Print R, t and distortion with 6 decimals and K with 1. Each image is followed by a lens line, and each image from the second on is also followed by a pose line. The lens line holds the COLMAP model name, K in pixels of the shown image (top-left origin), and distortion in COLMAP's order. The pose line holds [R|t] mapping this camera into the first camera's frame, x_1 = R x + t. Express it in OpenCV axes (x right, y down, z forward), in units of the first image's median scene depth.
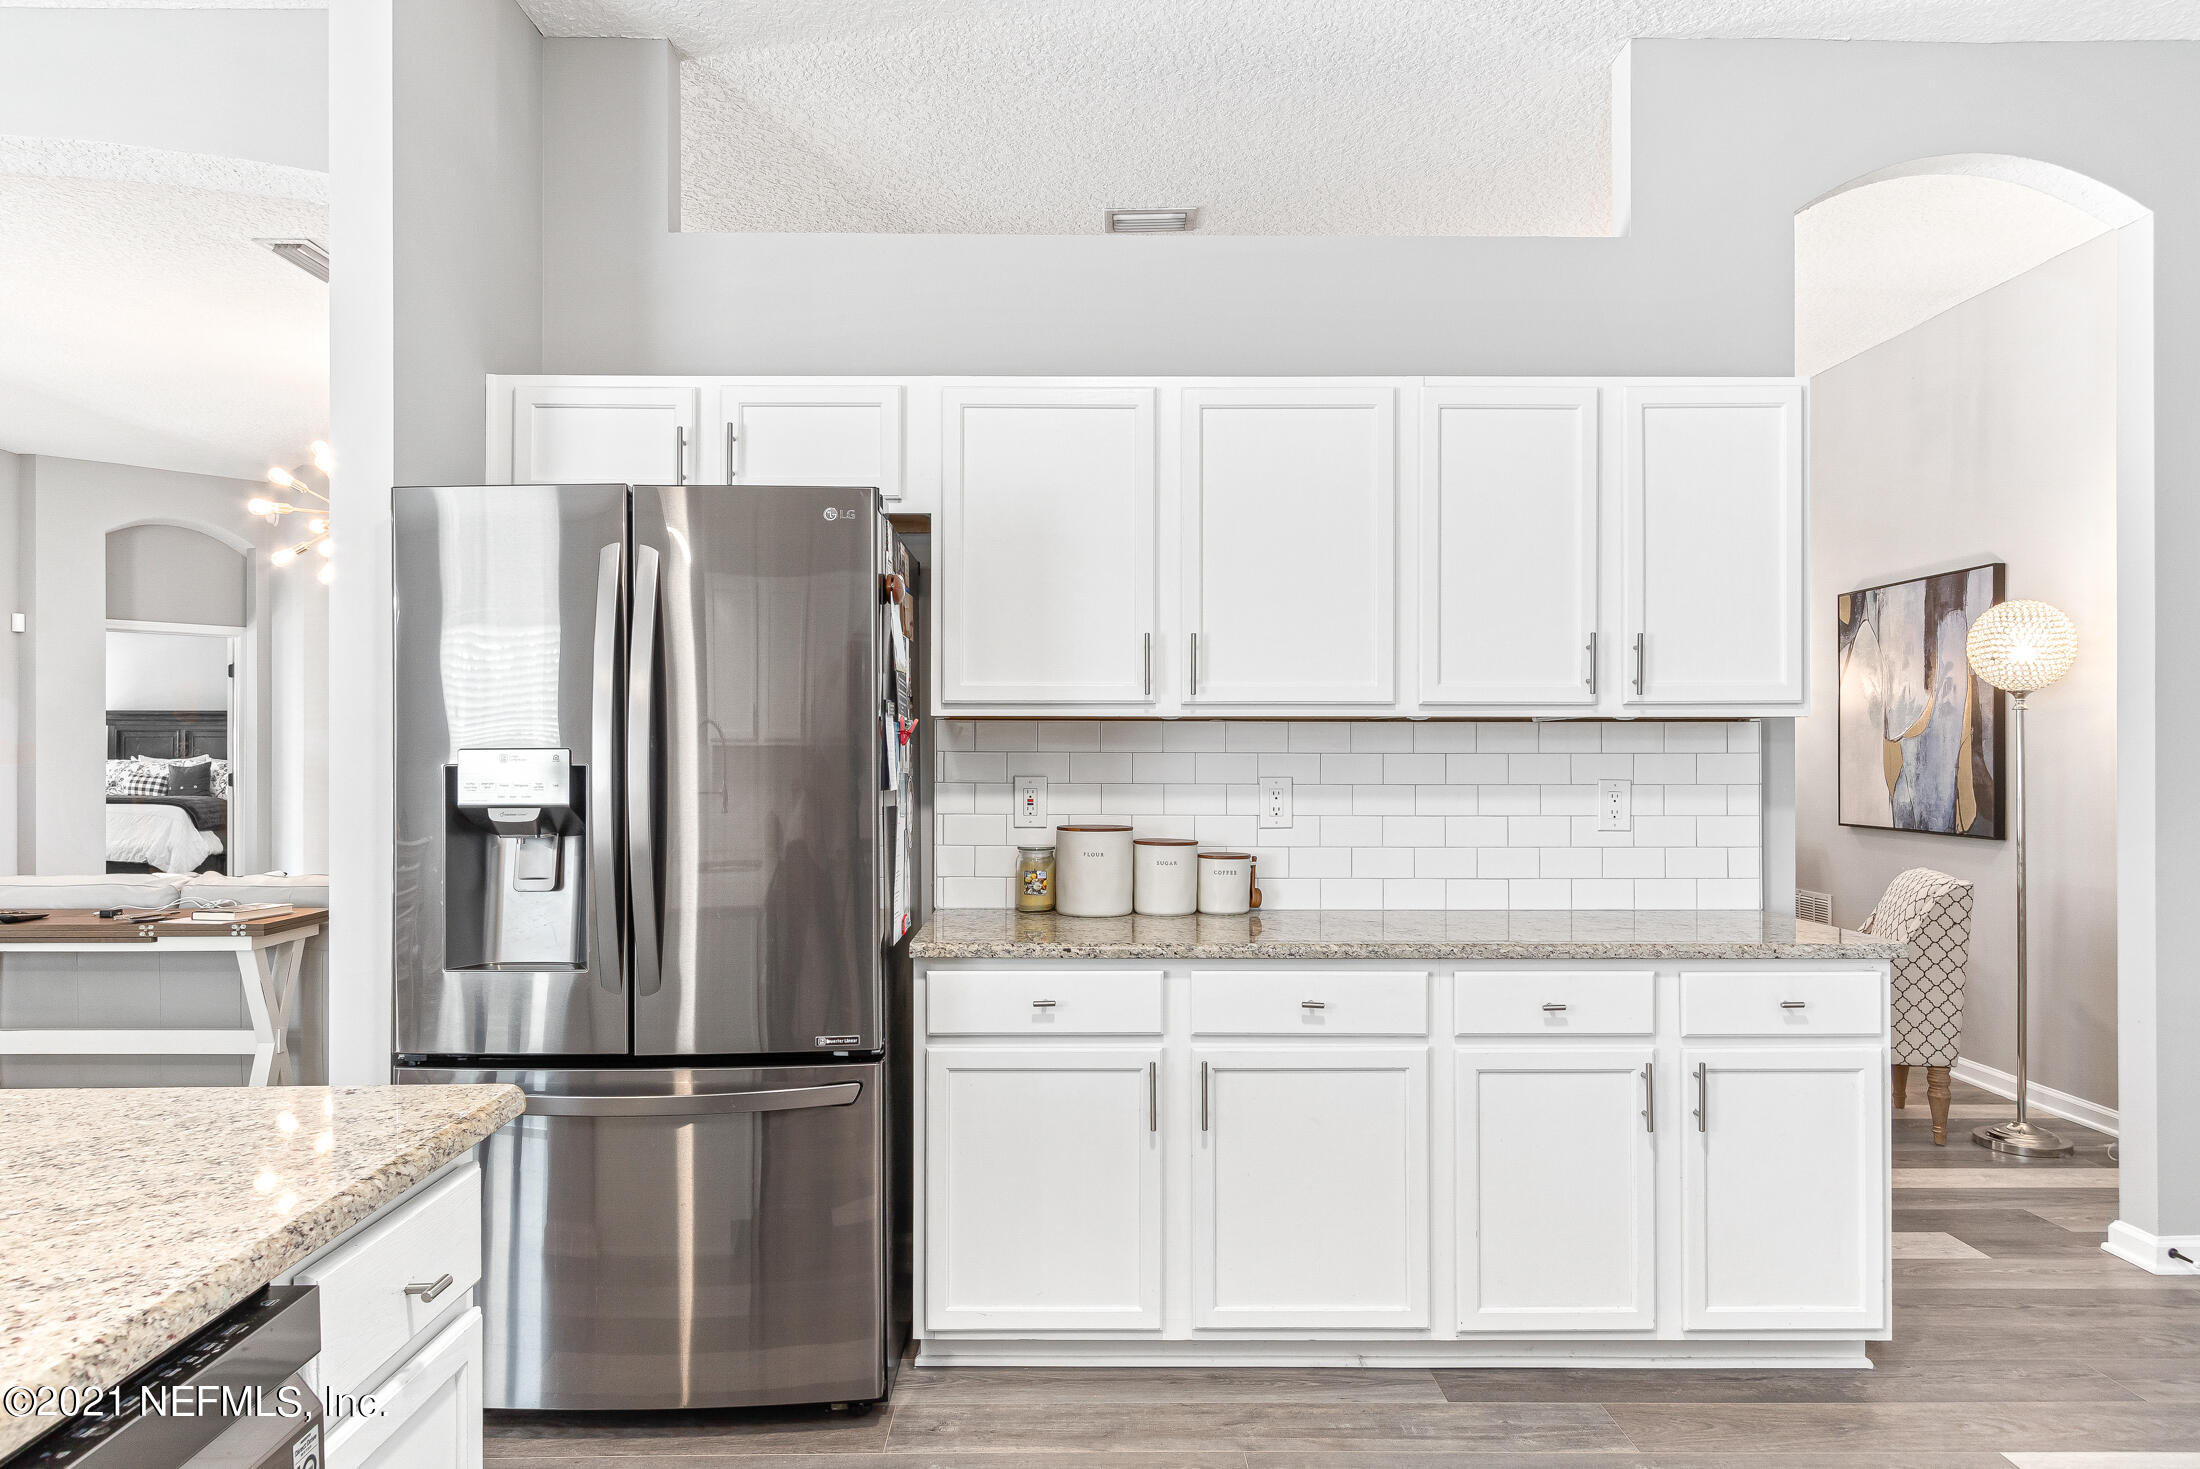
lens RADIAL K [[1419.7, 0, 1090.0], [0, 1419.7, 724.1], [0, 0, 1]] dist [-0.008150, -0.001241]
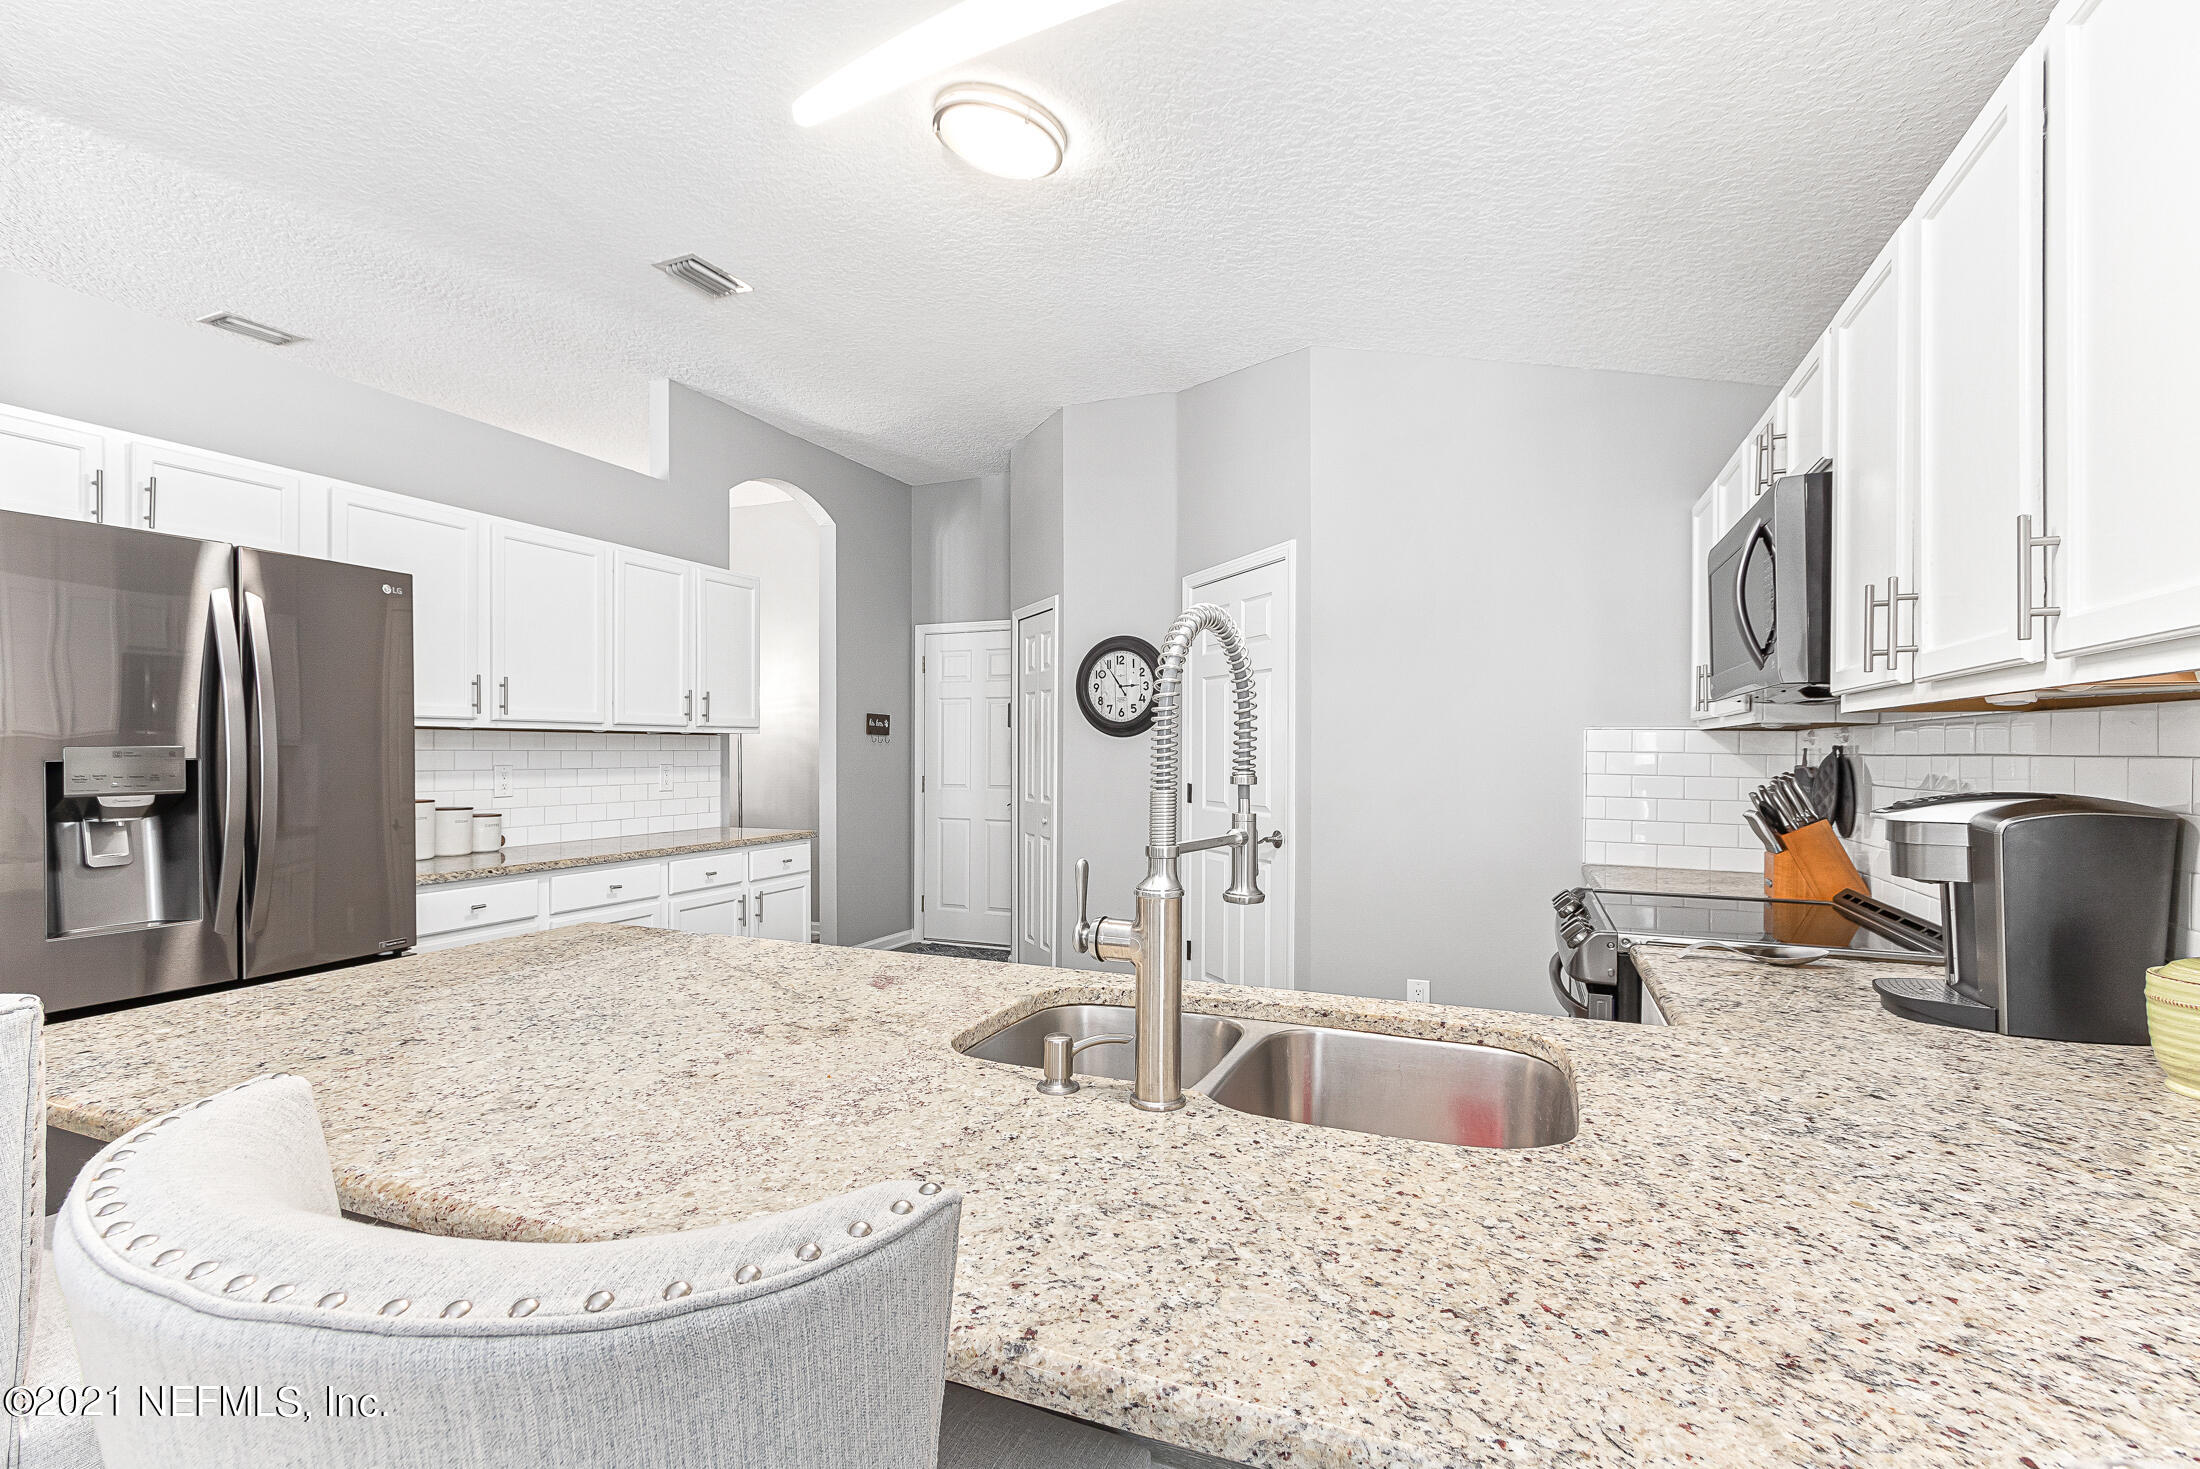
lens RADIAL K [[1021.4, 0, 1096.4], [0, 1021.4, 745.9], [0, 0, 1]] dist [0.011778, -0.003234]
pose [[0.381515, 0.005491, 0.924346, -0.748153], [-0.020052, 0.999796, 0.002337, -0.001397], [-0.924145, -0.019426, 0.381548, -0.076479]]
